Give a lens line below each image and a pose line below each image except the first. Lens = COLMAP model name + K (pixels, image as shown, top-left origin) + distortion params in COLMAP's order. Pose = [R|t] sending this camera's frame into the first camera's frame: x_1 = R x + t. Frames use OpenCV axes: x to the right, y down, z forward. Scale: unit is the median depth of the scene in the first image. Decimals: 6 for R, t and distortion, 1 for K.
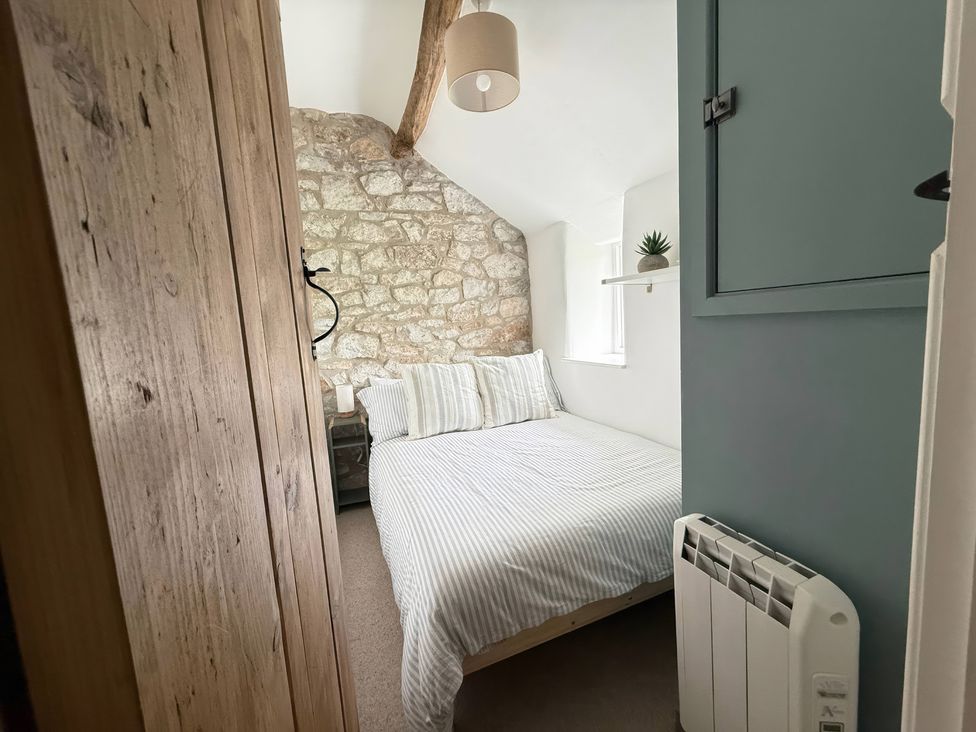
lens RADIAL K [[388.3, 0, 486.7], [0, 388.3, 366.3], [0, 0, 1]] dist [-0.000539, 0.000509]
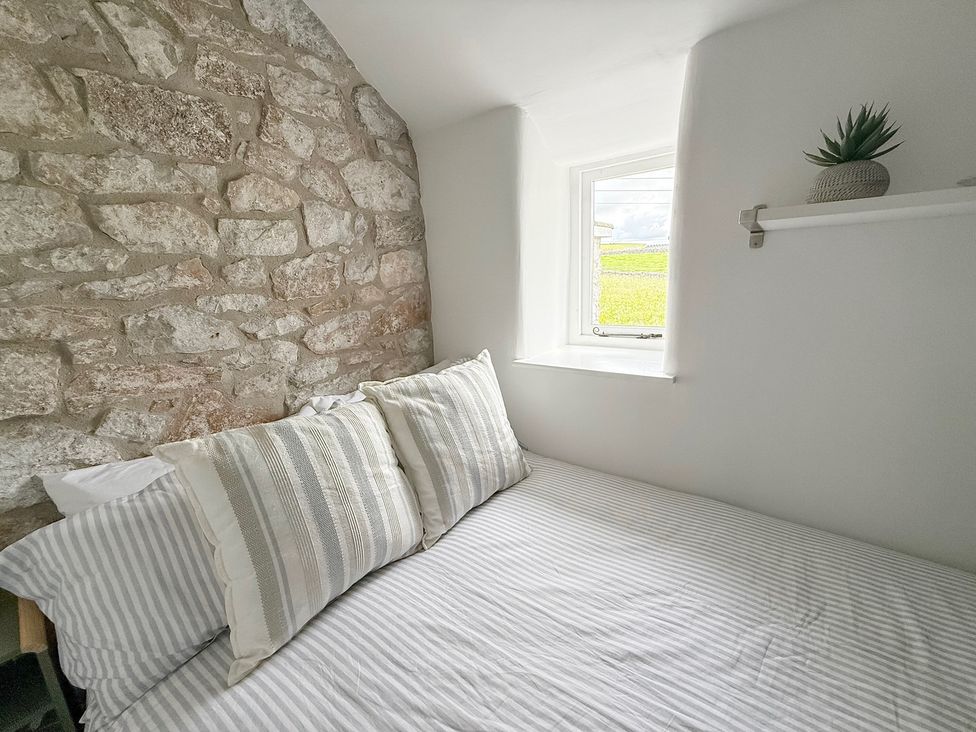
lens RADIAL K [[388.3, 0, 486.7], [0, 388.3, 366.3], [0, 0, 1]] dist [-0.000539, 0.000509]
pose [[0.853555, -0.101662, 0.510988, -0.143872], [0.054832, 0.992860, 0.105940, -0.080422], [-0.518110, -0.062407, 0.853034, 0.553725]]
